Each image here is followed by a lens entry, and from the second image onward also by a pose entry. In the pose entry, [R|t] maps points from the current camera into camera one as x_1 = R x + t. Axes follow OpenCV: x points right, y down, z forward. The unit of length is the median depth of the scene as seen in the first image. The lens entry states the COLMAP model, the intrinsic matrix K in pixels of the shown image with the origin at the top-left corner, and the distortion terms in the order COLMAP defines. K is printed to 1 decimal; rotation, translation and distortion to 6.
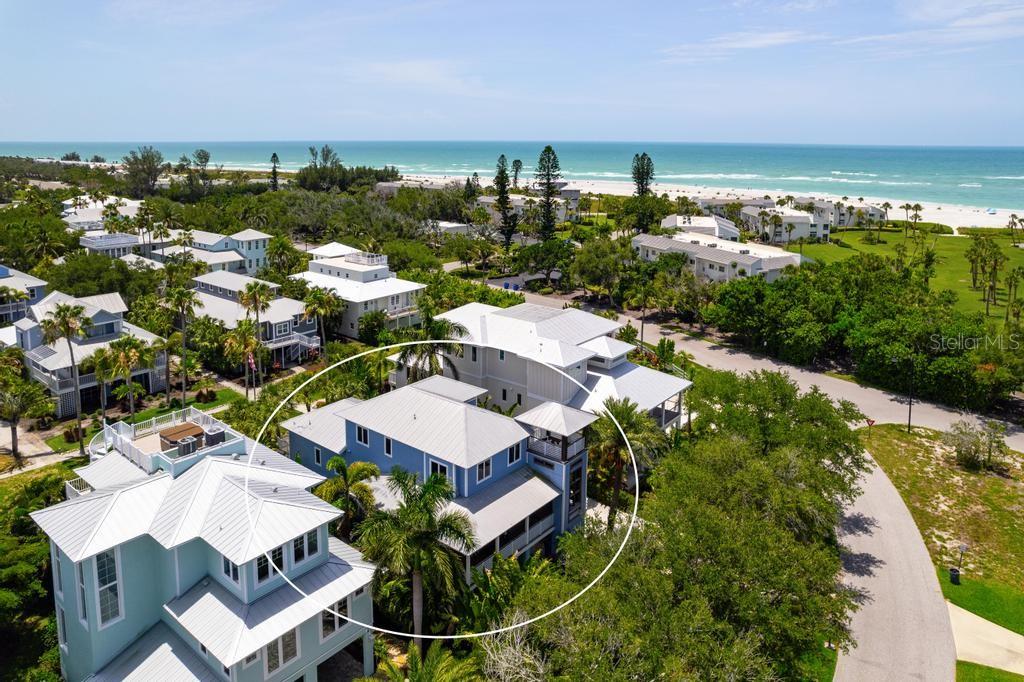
lens RADIAL K [[683.6, 0, 515.7], [0, 683.6, 227.4], [0, 0, 1]] dist [-0.049515, 0.031387]
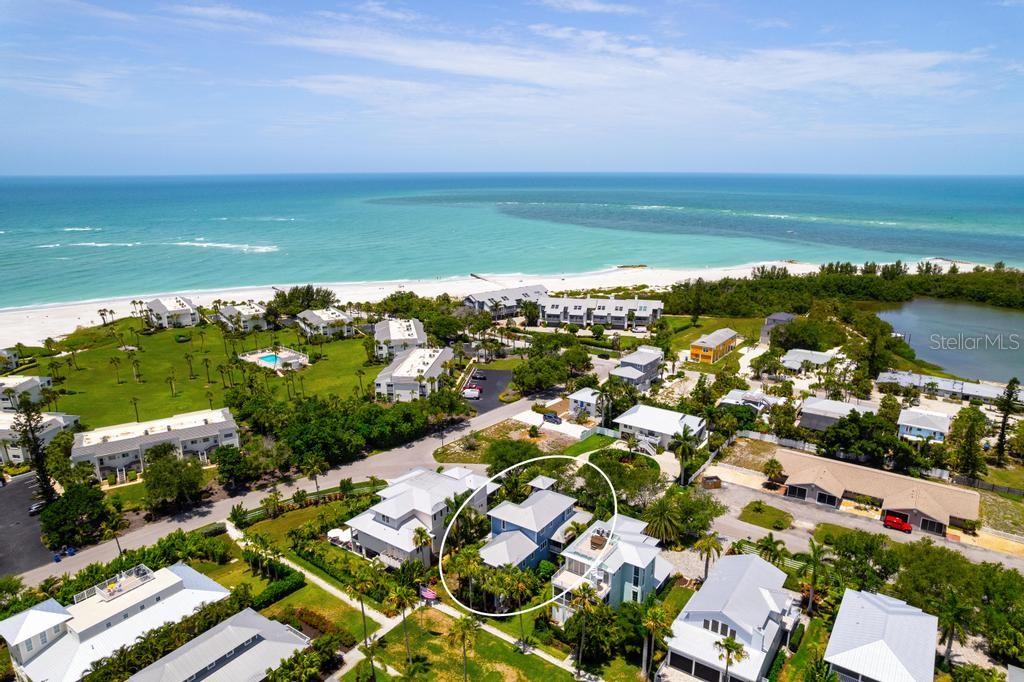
lens RADIAL K [[652.6, 0, 519.8], [0, 652.6, 358.9], [0, 0, 1]] dist [-0.070457, 0.059215]
pose [[-0.080541, -0.285181, 0.955084, -1.401602], [0.126300, 0.947553, 0.293584, -0.592089], [-0.988717, 0.144273, -0.040299, 0.689368]]
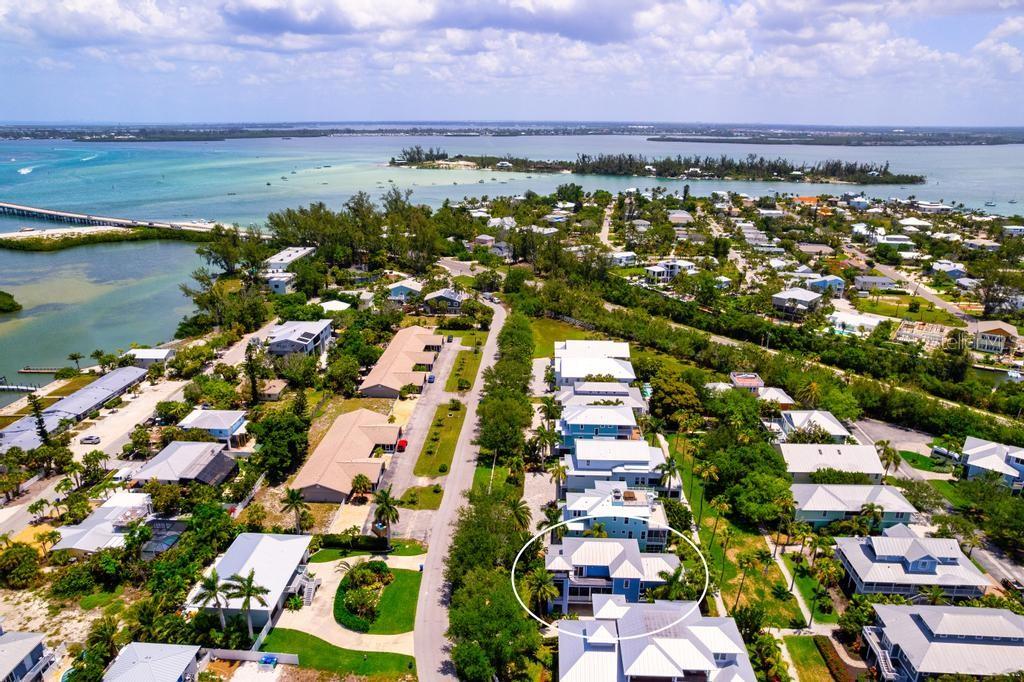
lens RADIAL K [[652.6, 0, 519.8], [0, 652.6, 358.9], [0, 0, 1]] dist [-0.070457, 0.059215]
pose [[-0.800514, 0.199902, -0.564992, 0.816901], [-0.085620, 0.894915, 0.437945, -0.840927], [0.593166, 0.398956, -0.699277, 1.380438]]
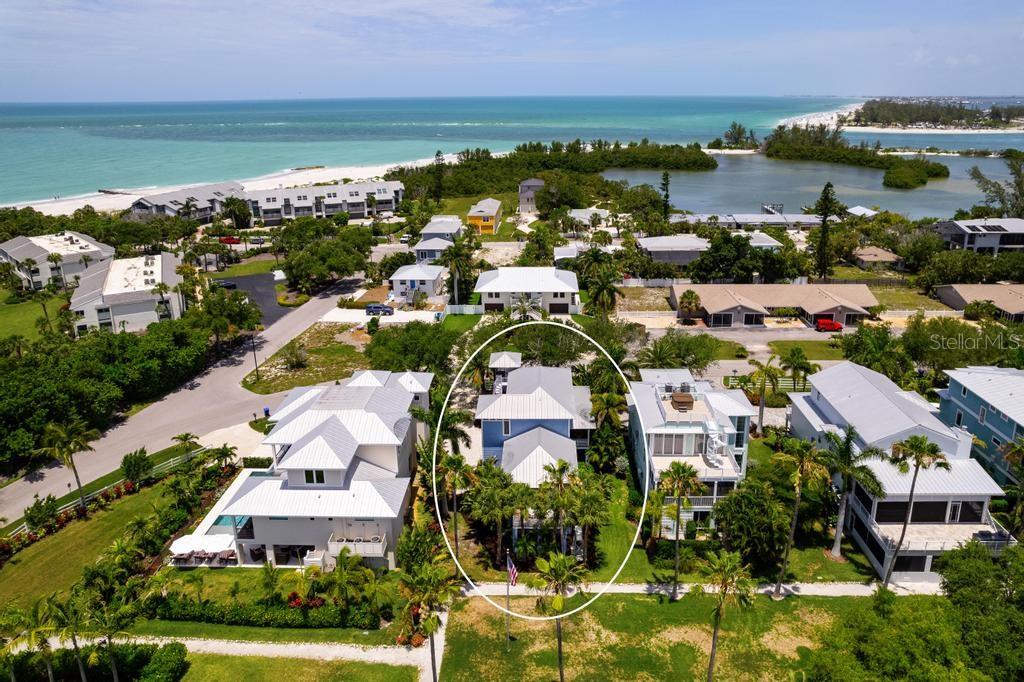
lens RADIAL K [[672.8, 0, 533.9], [0, 672.8, 295.5], [0, 0, 1]] dist [-0.042920, -0.000035]
pose [[-0.622530, -0.227208, 0.748888, -0.788863], [0.102422, 0.925043, 0.365793, -0.320871], [-0.775865, 0.304420, -0.552596, 1.150889]]
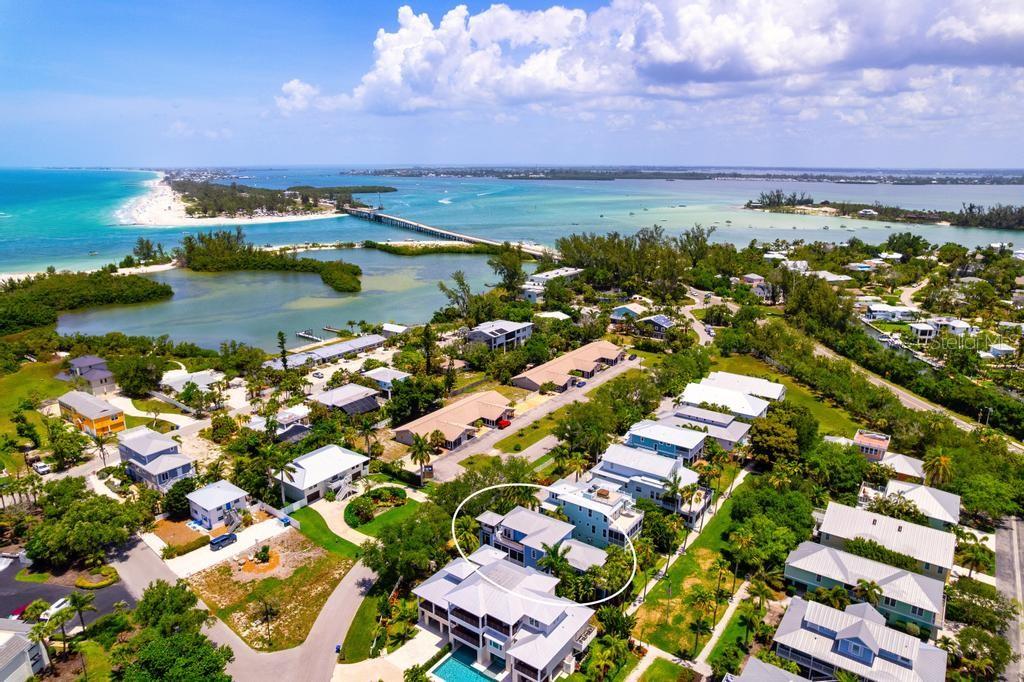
lens RADIAL K [[652.6, 0, 519.8], [0, 652.6, 358.9], [0, 0, 1]] dist [-0.070457, 0.059215]
pose [[-0.997332, 0.013079, -0.071817, 0.074477], [-0.017551, 0.911996, 0.409823, -0.861094], [0.070856, 0.409990, -0.909334, 1.937089]]
